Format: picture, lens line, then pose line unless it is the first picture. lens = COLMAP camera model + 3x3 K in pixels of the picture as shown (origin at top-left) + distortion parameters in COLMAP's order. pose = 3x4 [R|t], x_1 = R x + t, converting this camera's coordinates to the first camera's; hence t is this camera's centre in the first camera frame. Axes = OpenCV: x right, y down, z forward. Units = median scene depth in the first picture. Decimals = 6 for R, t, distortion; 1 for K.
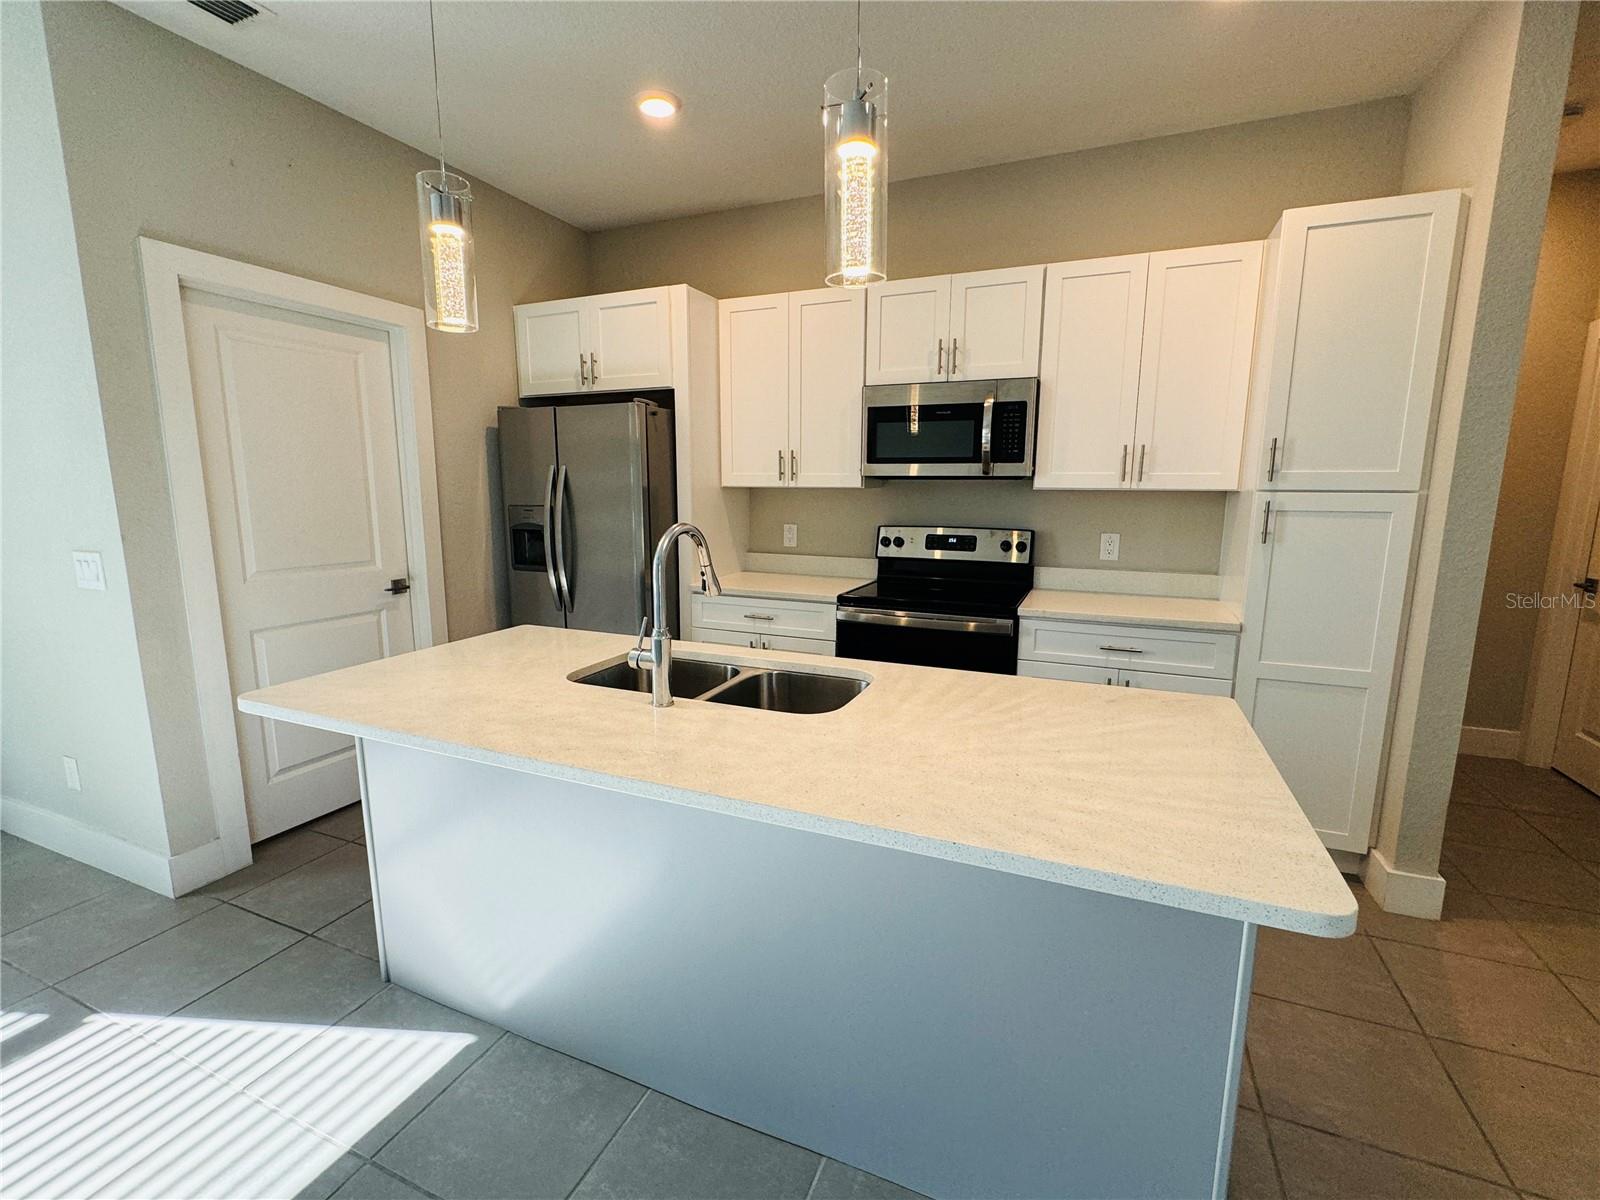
lens RADIAL K [[703.4, 0, 800.0], [0, 703.4, 600.0], [0, 0, 1]] dist [-0.002276, -0.000221]
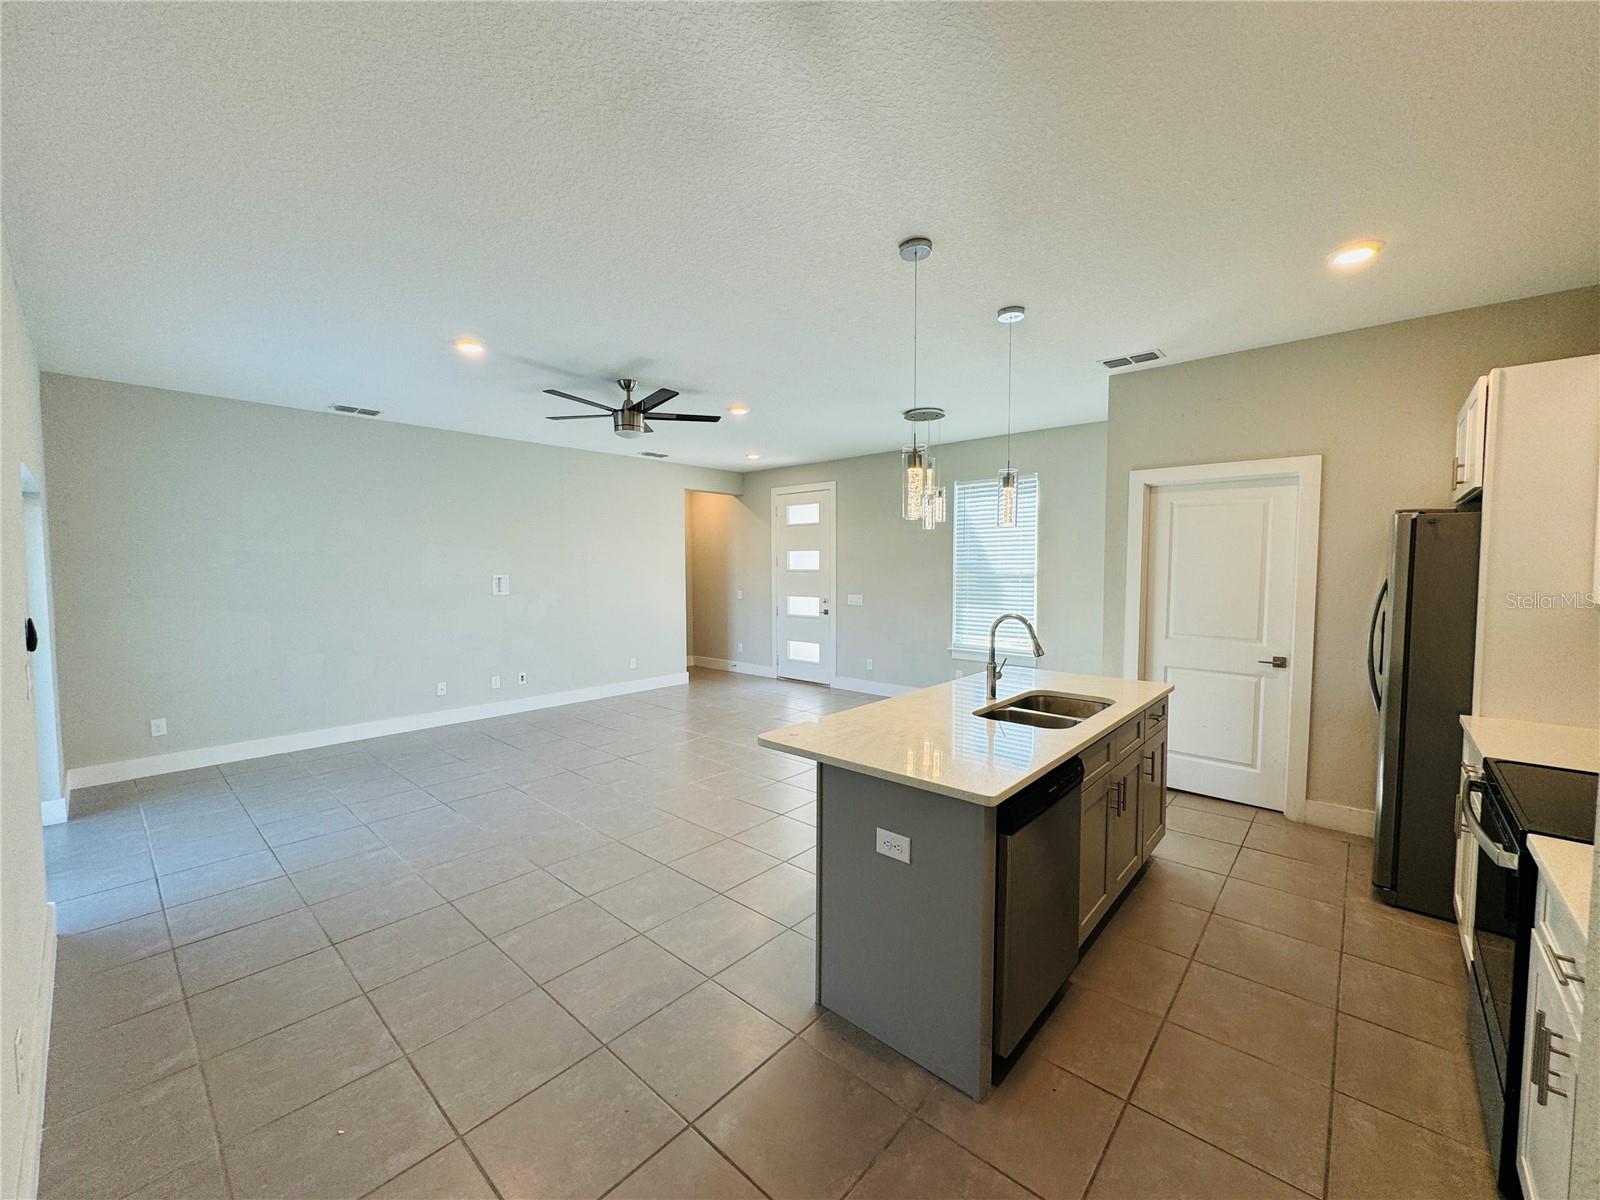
lens RADIAL K [[640.4, 0, 800.0], [0, 640.4, 600.0], [0, 0, 1]] dist [-0.002241, 0.000338]
pose [[-0.316365, 0.050873, -0.947272, 0.900368], [-0.154056, 0.982550, 0.104218, -0.126838], [0.936045, 0.178904, -0.303007, 0.513374]]
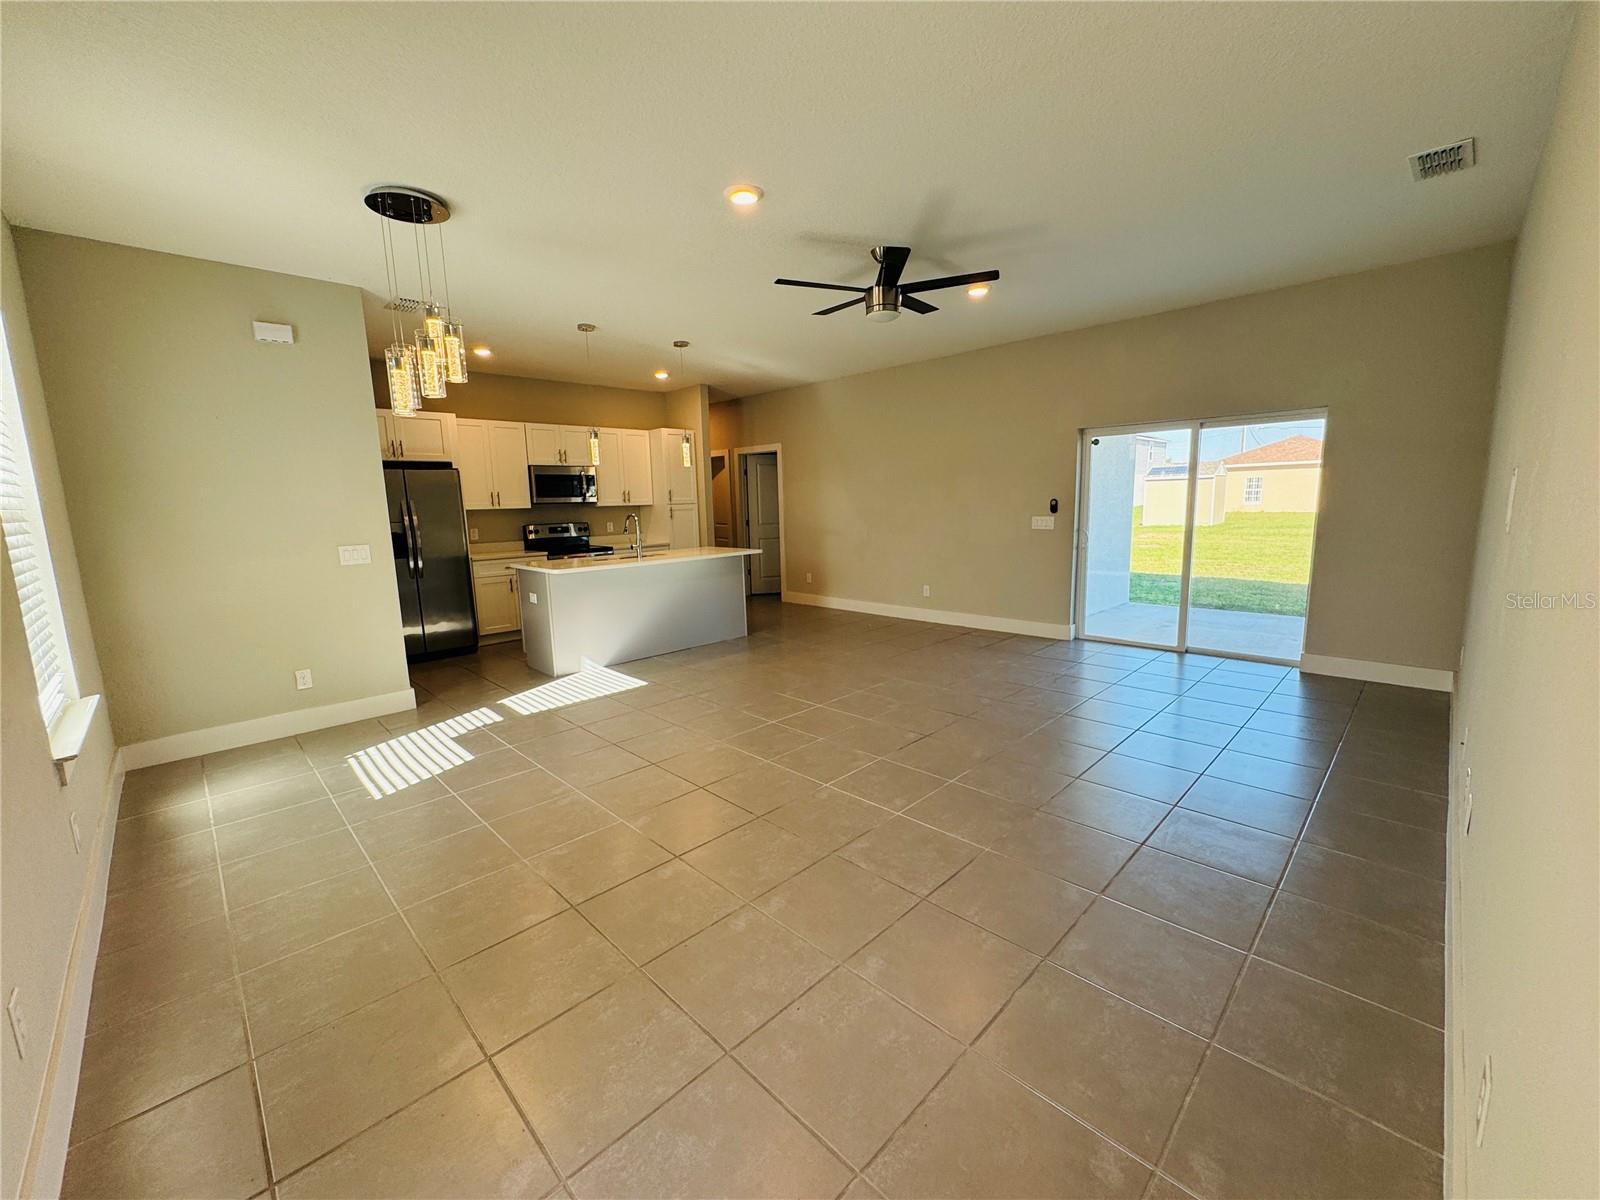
lens RADIAL K [[640.4, 0, 800.0], [0, 640.4, 600.0], [0, 0, 1]] dist [-0.002241, 0.000338]
pose [[0.374469, -0.154958, 0.914200, -1.679085], [0.177040, 0.979748, 0.093551, 0.103986], [-0.910181, 0.126818, 0.394319, -0.644285]]
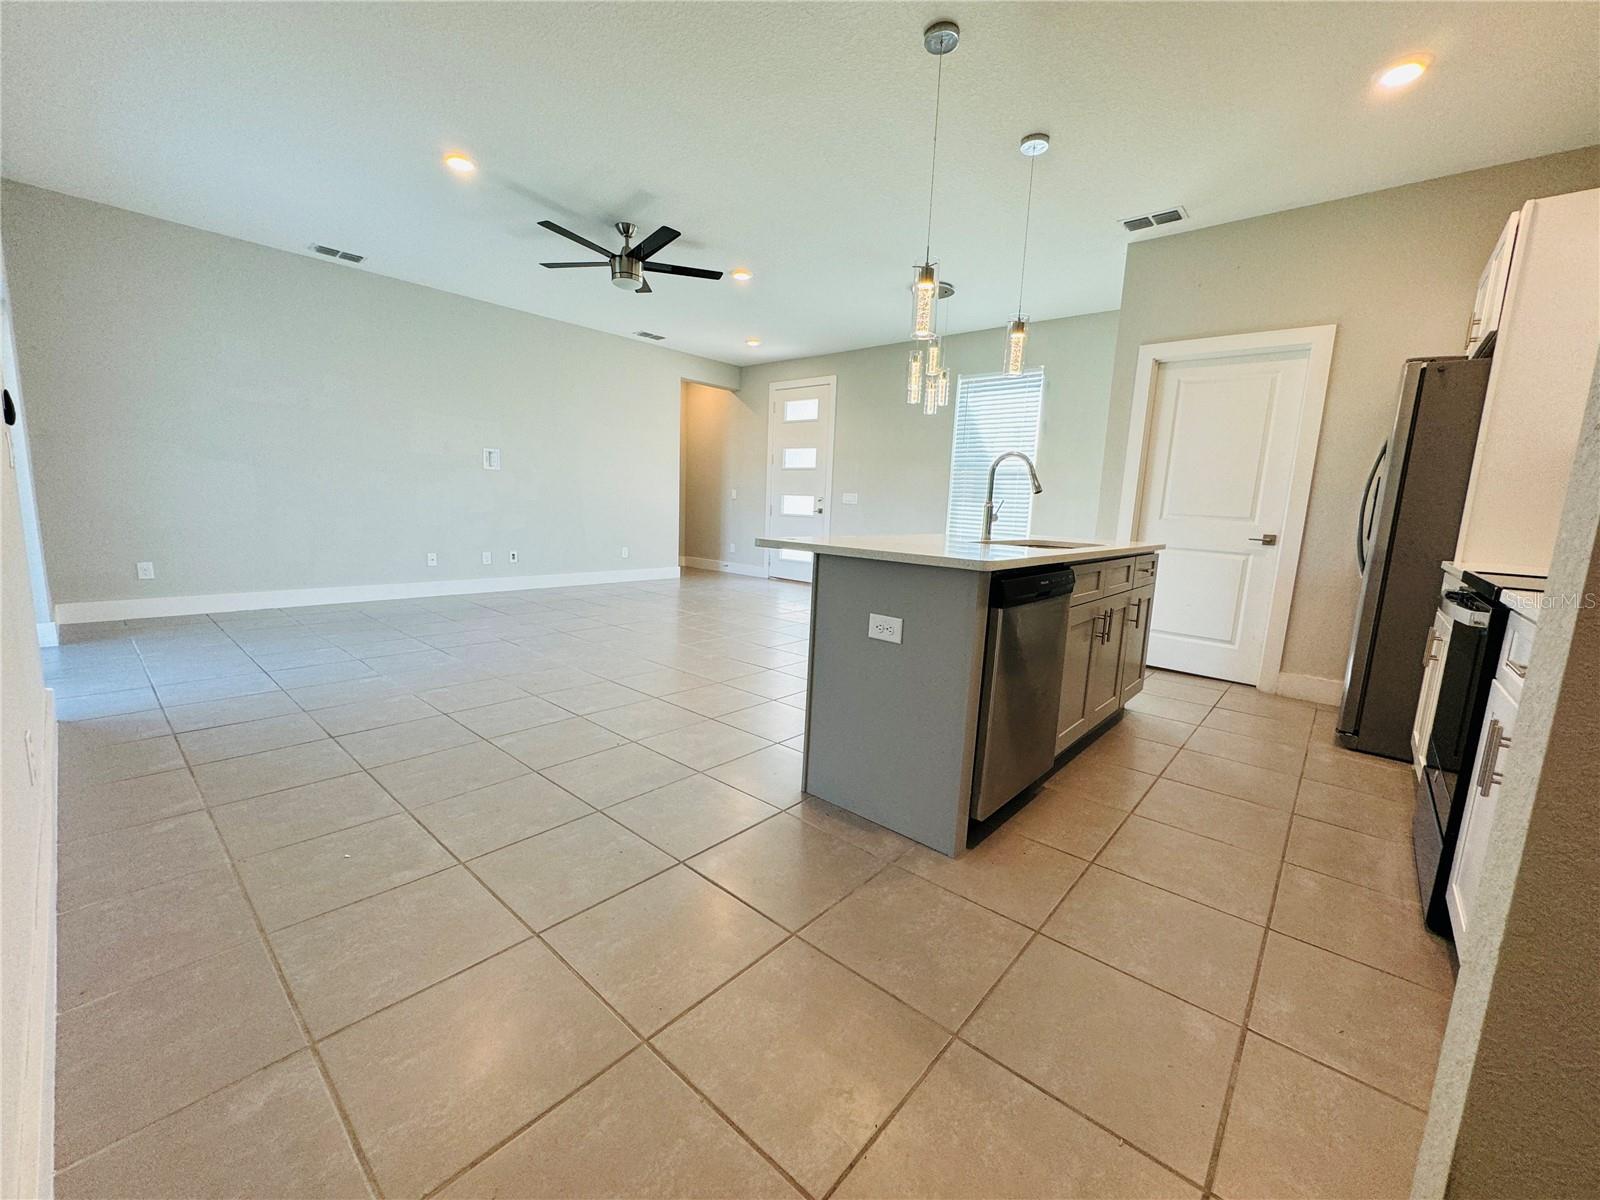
lens RADIAL K [[640.4, 0, 800.0], [0, 640.4, 600.0], [0, 0, 1]] dist [-0.002241, 0.000338]
pose [[-0.305608, 0.130947, -0.943110, 0.917619], [-0.197942, 0.960121, 0.197451, 0.028575], [0.931355, 0.247024, -0.267501, 0.537424]]
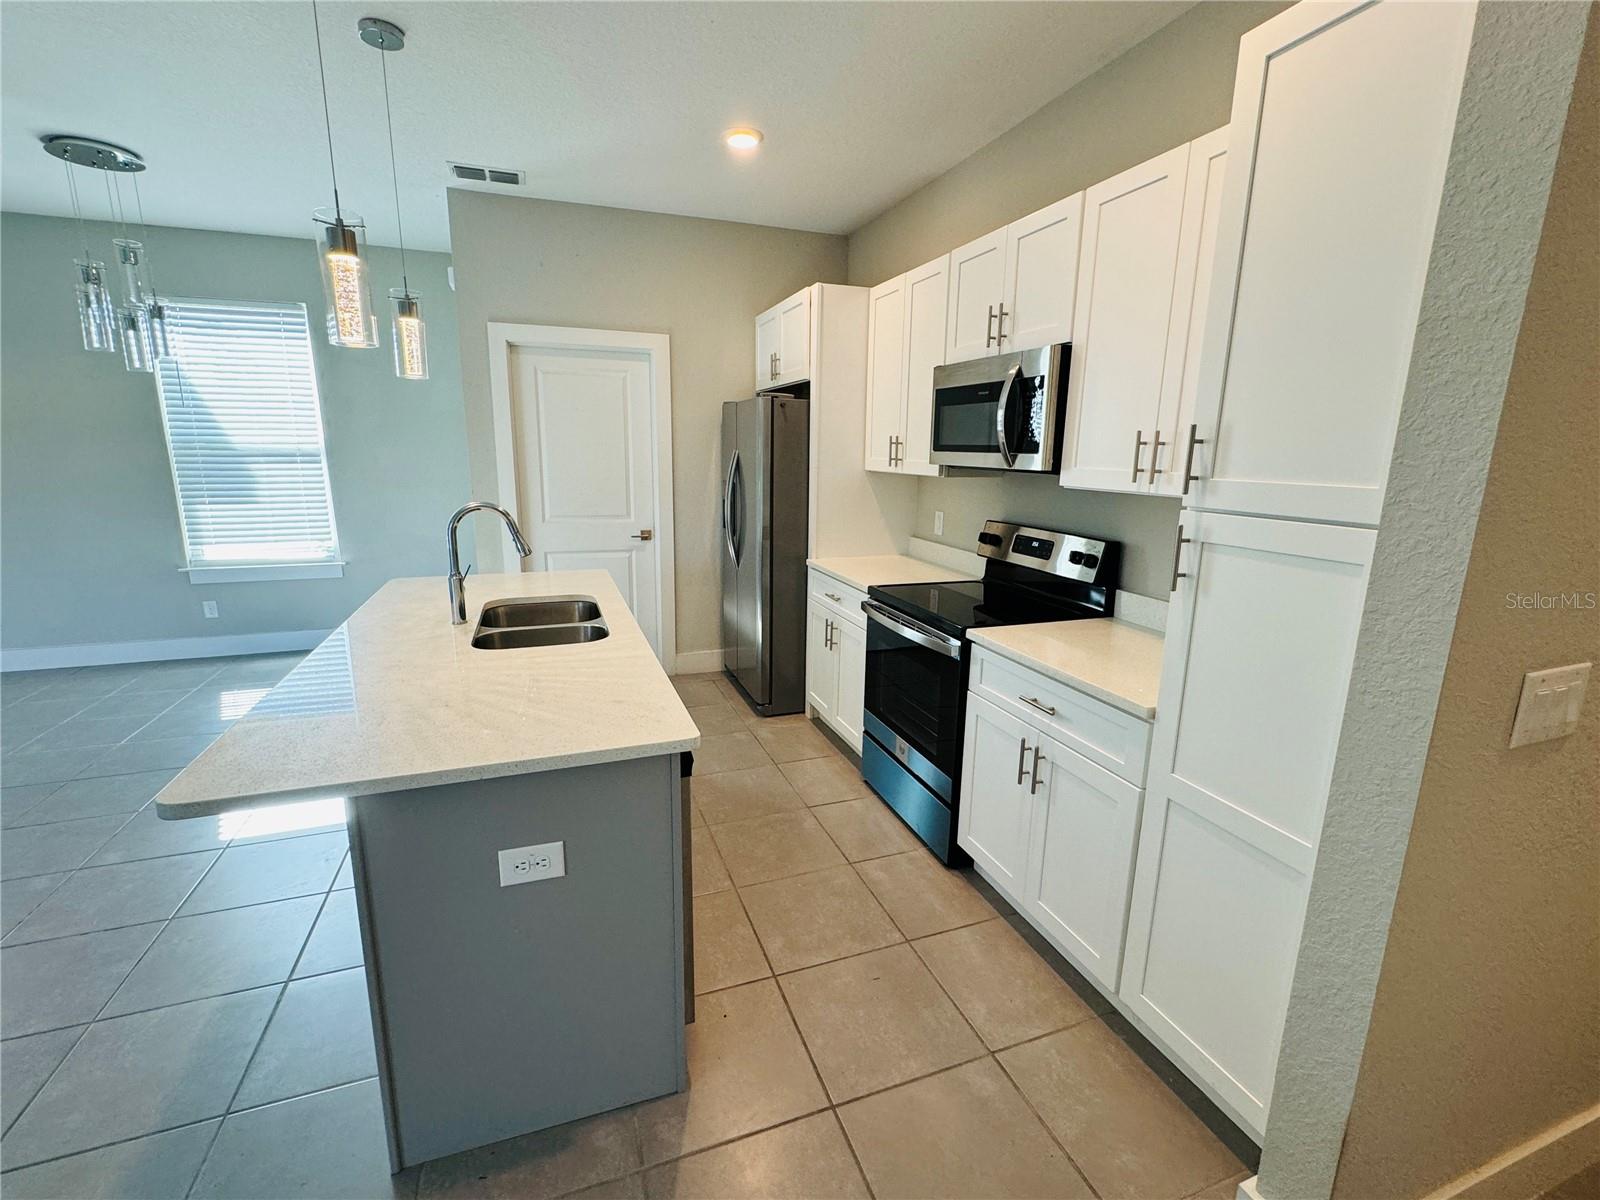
lens RADIAL K [[703.4, 0, 800.0], [0, 703.4, 600.0], [0, 0, 1]] dist [-0.002276, -0.000221]
pose [[0.686607, 0.160023, -0.709199, 0.693791], [-0.130000, 0.986778, 0.096797, -0.070702], [0.715312, 0.025734, 0.698331, 0.246222]]
